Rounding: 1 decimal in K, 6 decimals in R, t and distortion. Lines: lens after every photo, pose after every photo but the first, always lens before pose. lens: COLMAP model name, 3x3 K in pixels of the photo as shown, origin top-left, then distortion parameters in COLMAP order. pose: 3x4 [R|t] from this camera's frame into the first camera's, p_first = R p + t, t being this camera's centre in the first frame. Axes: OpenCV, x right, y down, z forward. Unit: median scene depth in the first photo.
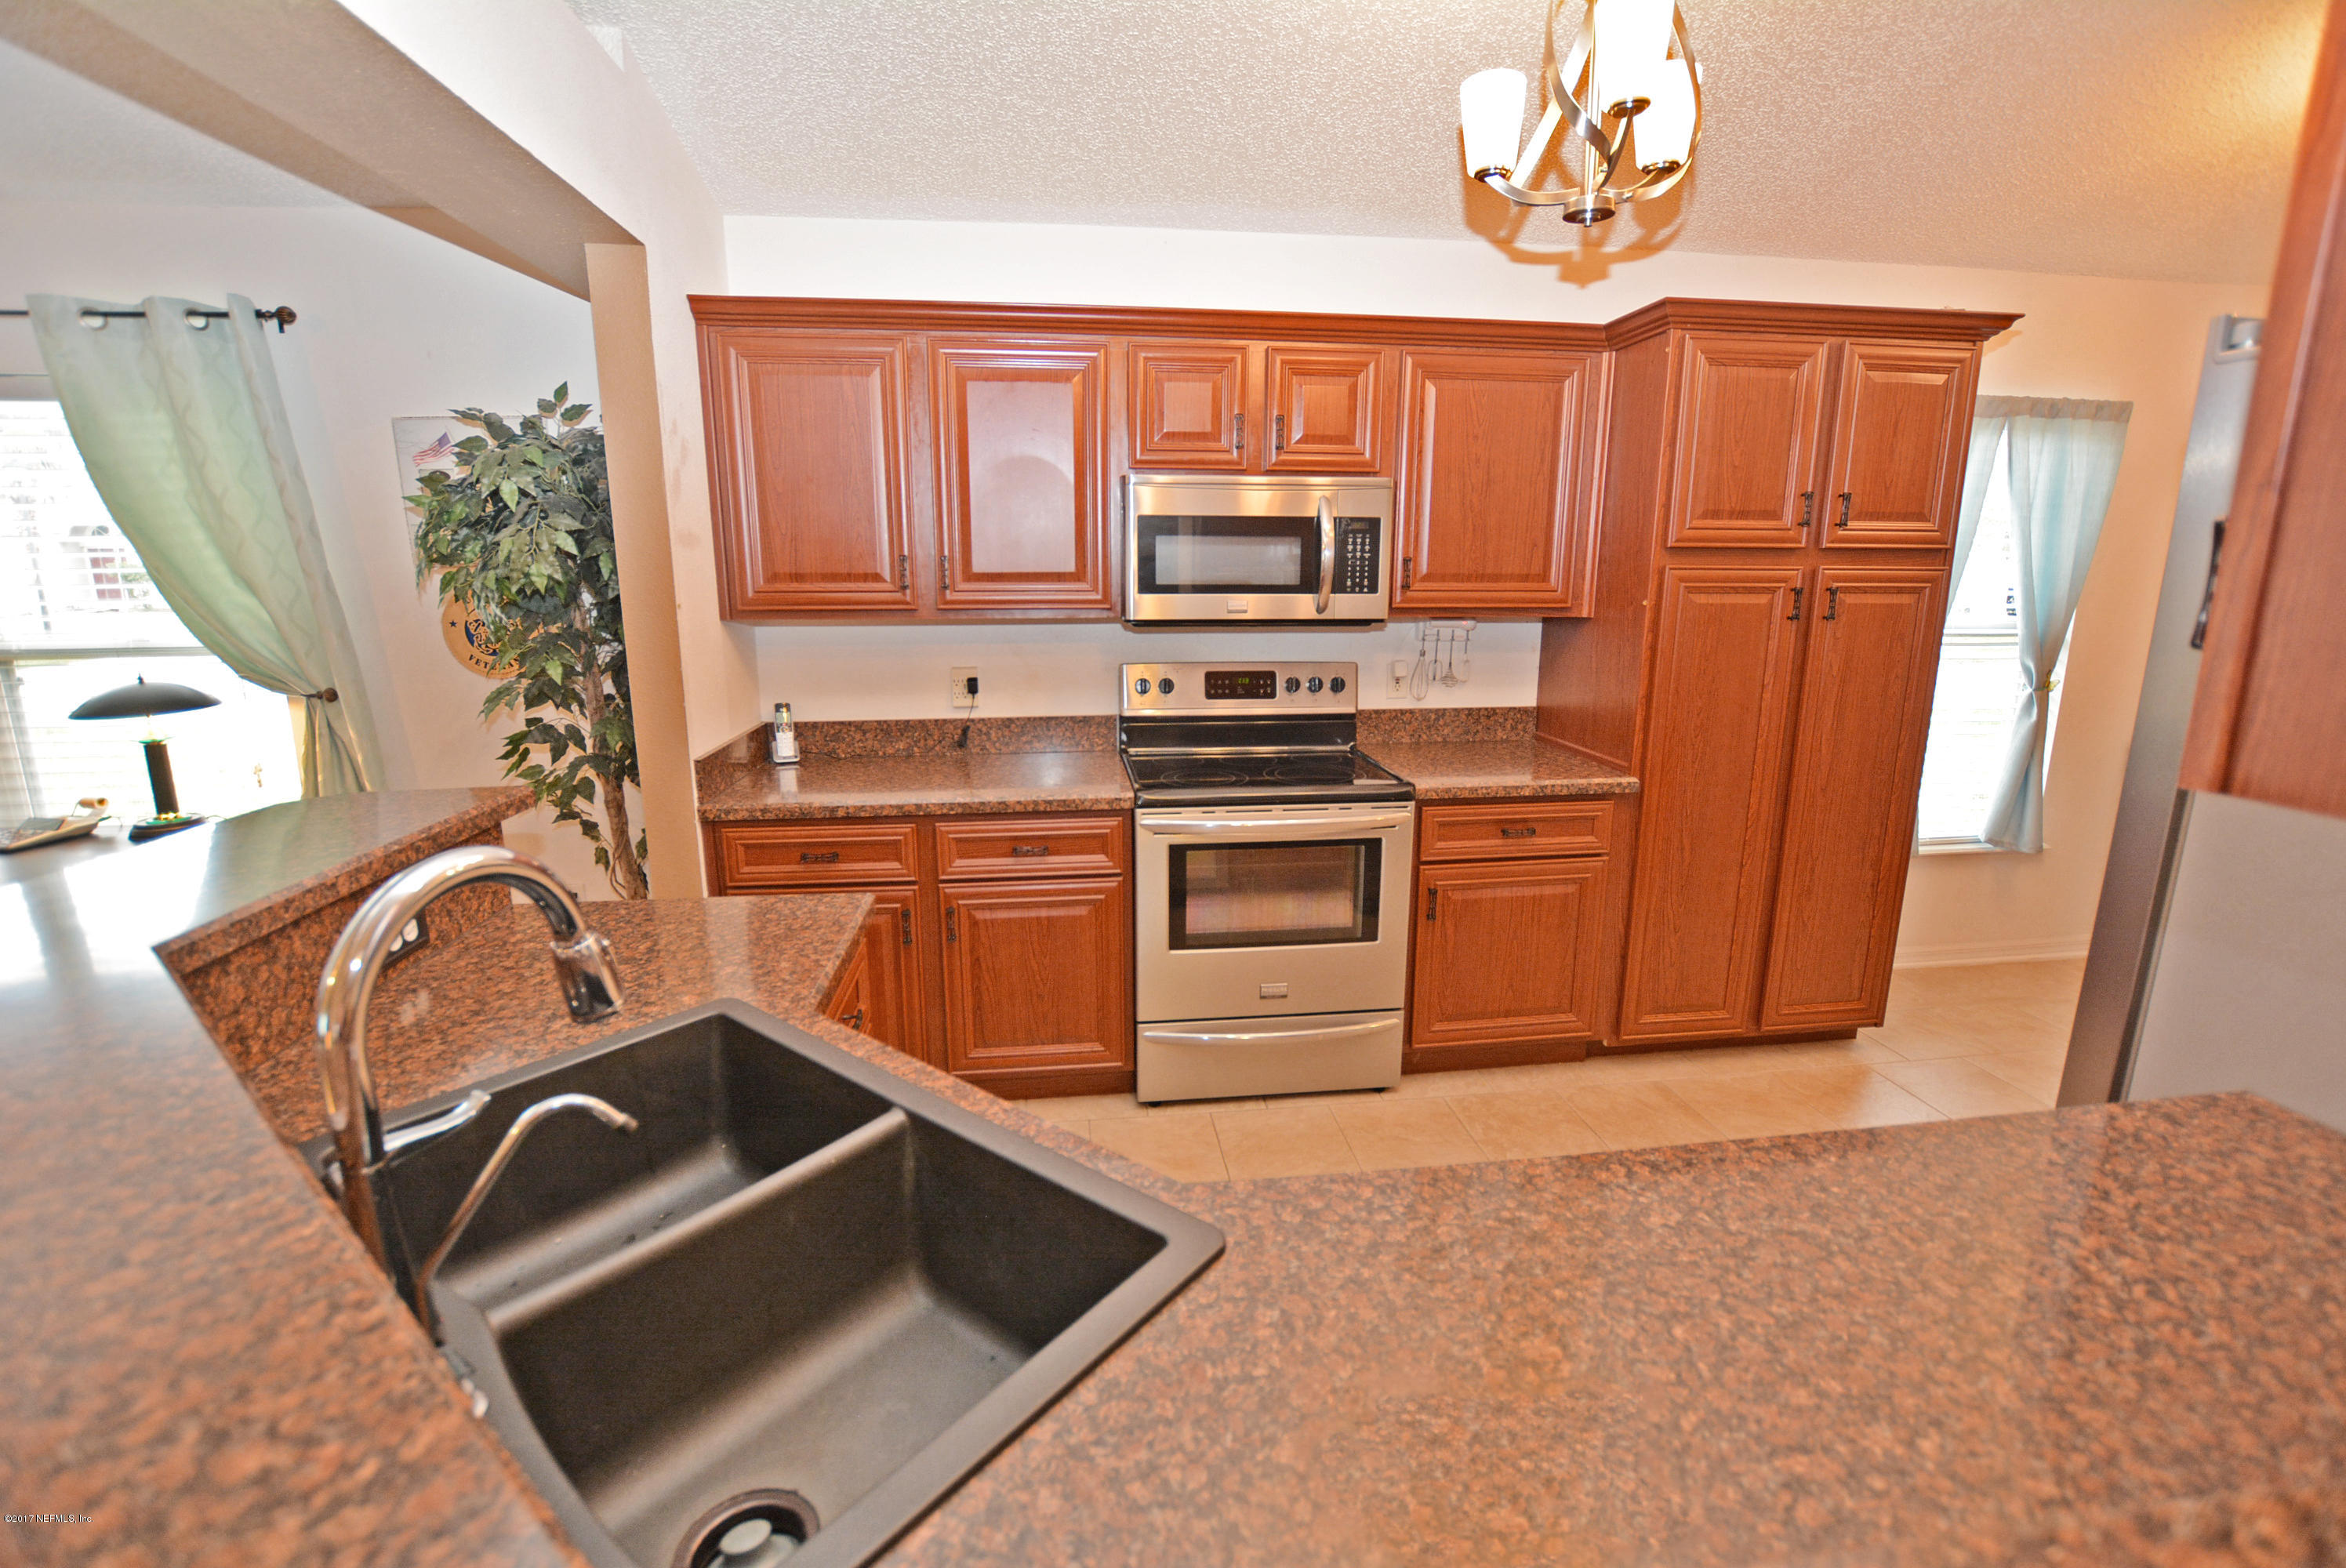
lens RADIAL K [[1025.0, 0, 1173.0], [0, 1025.0, 784.0], [0, 0, 1]] dist [-0.036116, 0.006045]
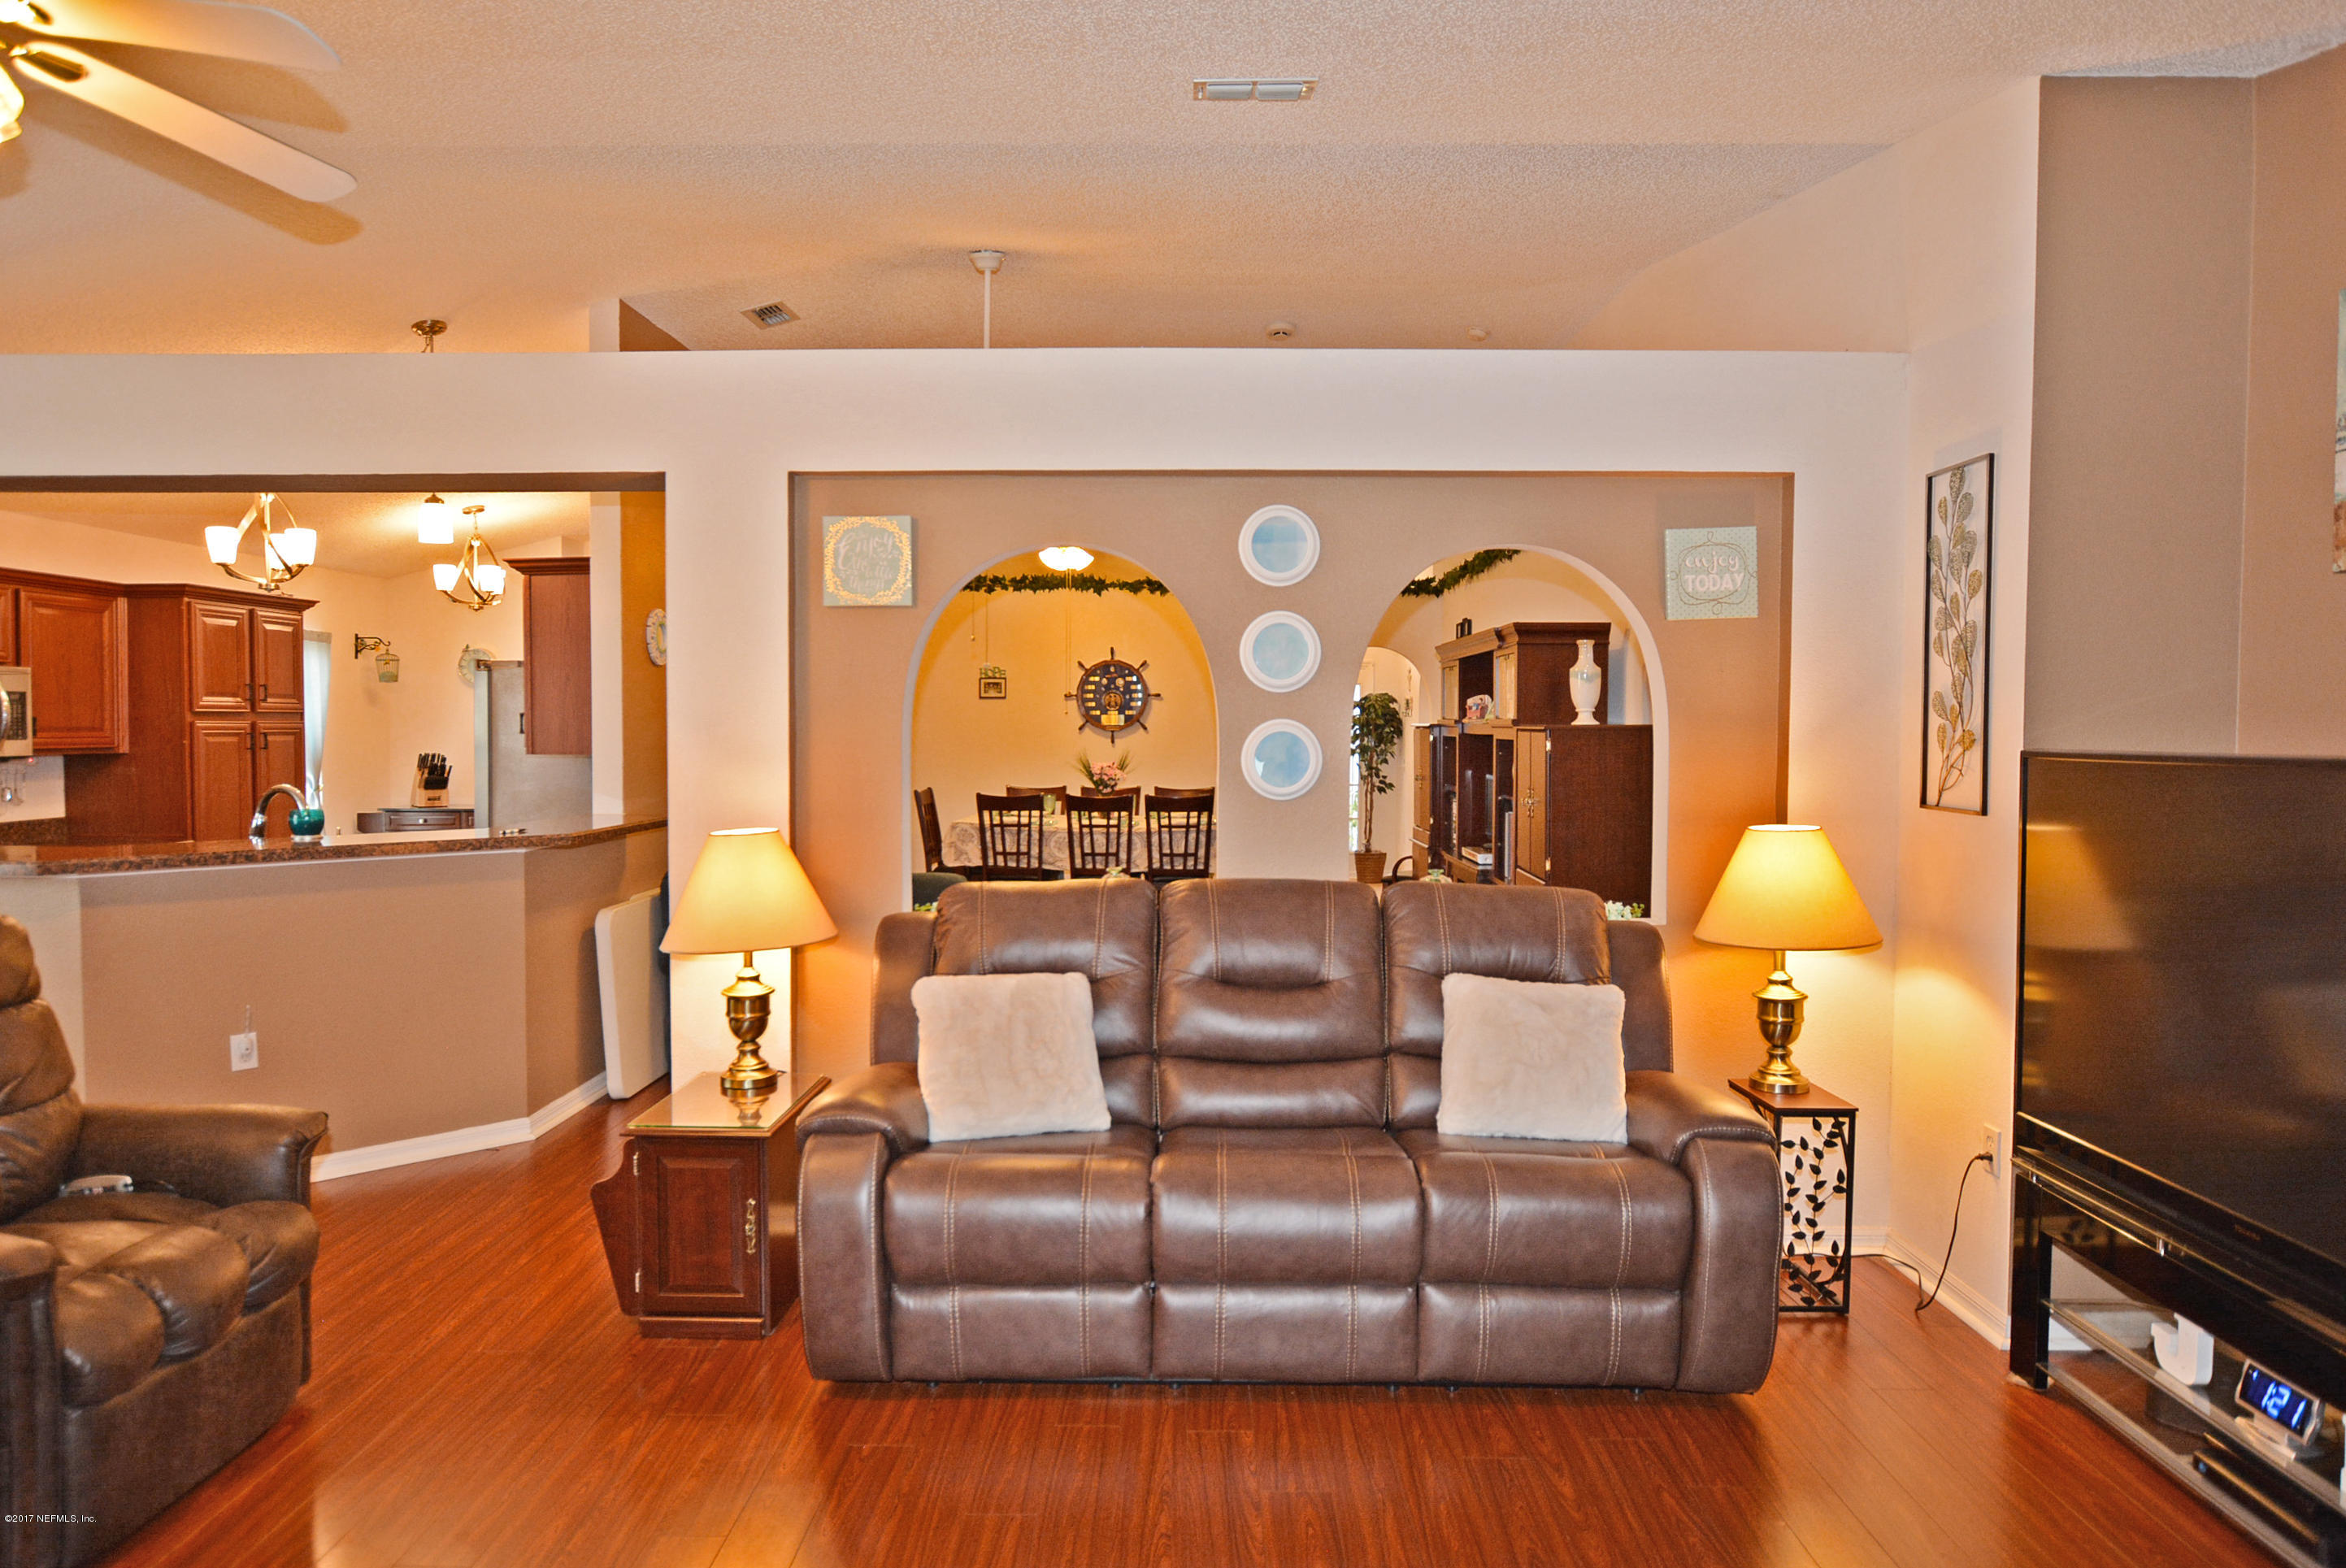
lens RADIAL K [[1382.5, 0, 1173.0], [0, 1382.5, 784.0], [0, 0, 1]] dist [-0.030910, -0.000710]
pose [[0.124686, -0.040039, 0.991388, -1.540000], [0.201929, 0.979298, 0.014154, 0.192031], [-0.971431, 0.198425, 0.130190, -0.895153]]
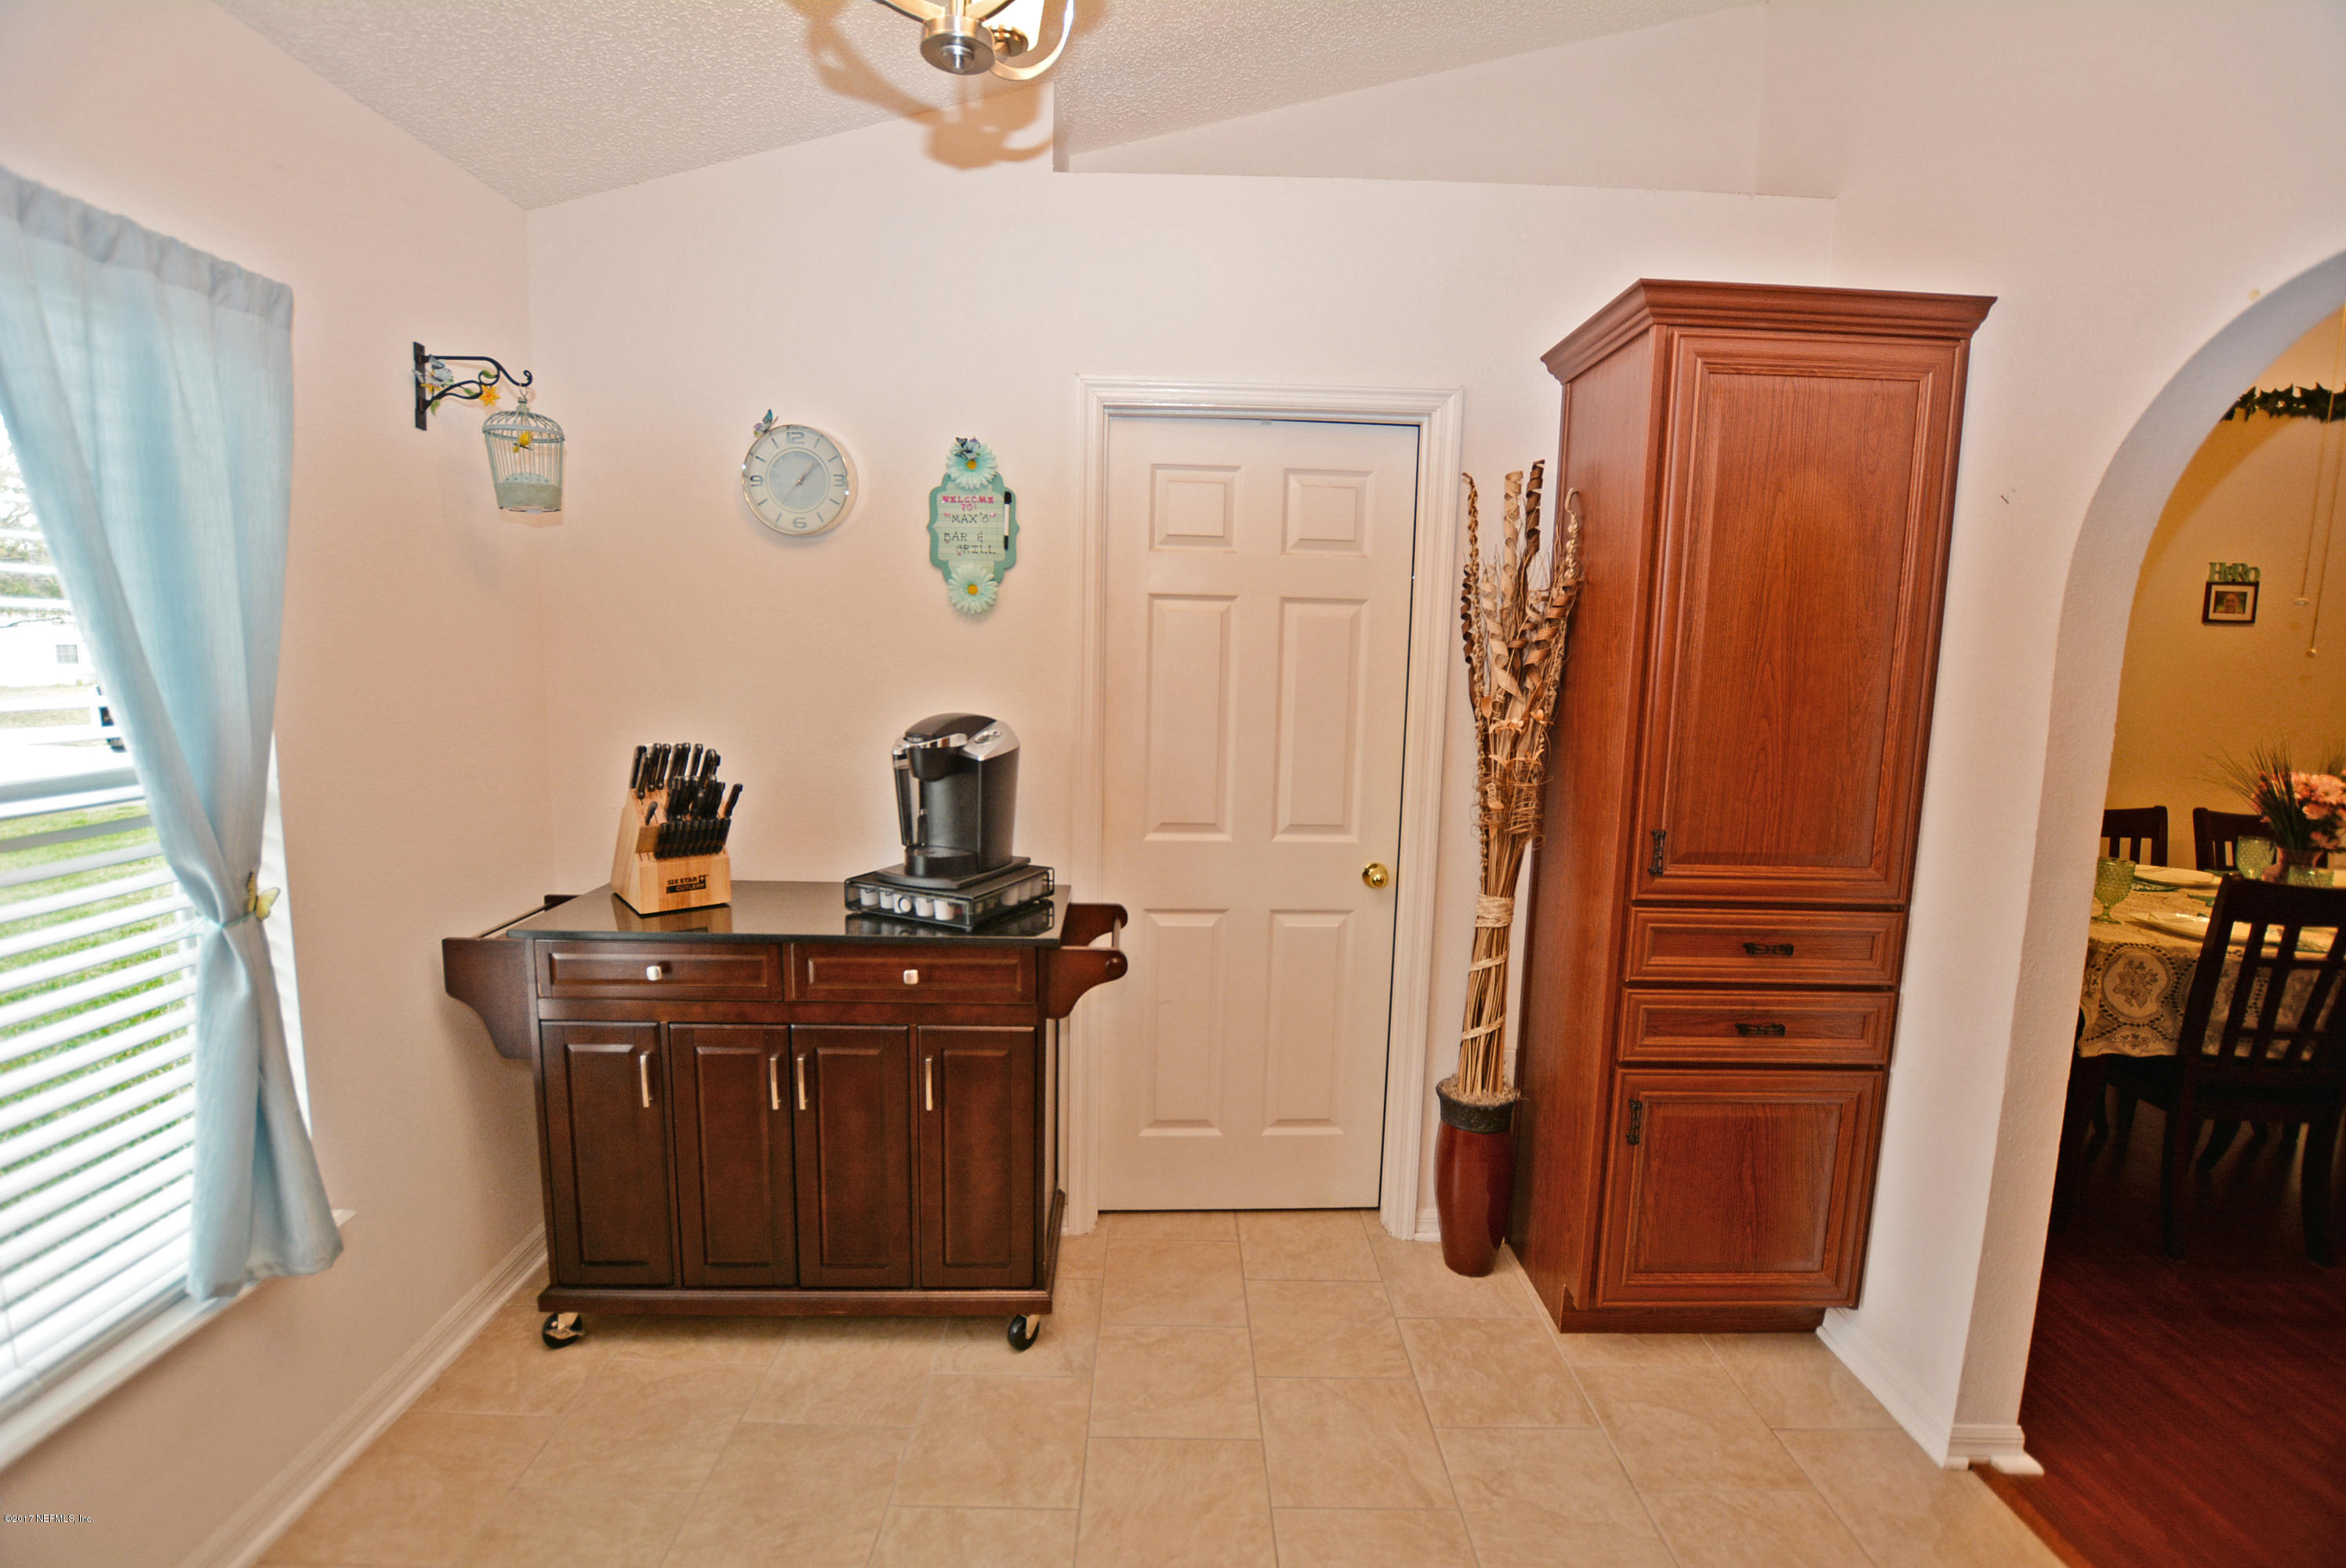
lens RADIAL K [[1025.0, 0, 1173.0], [0, 1025.0, 784.0], [0, 0, 1]] dist [-0.036116, 0.006045]
pose [[0.109814, -0.124947, 0.986068, 0.592152], [0.185538, 0.977207, 0.103162, -0.142524], [-0.976482, 0.171625, 0.130493, 0.648471]]
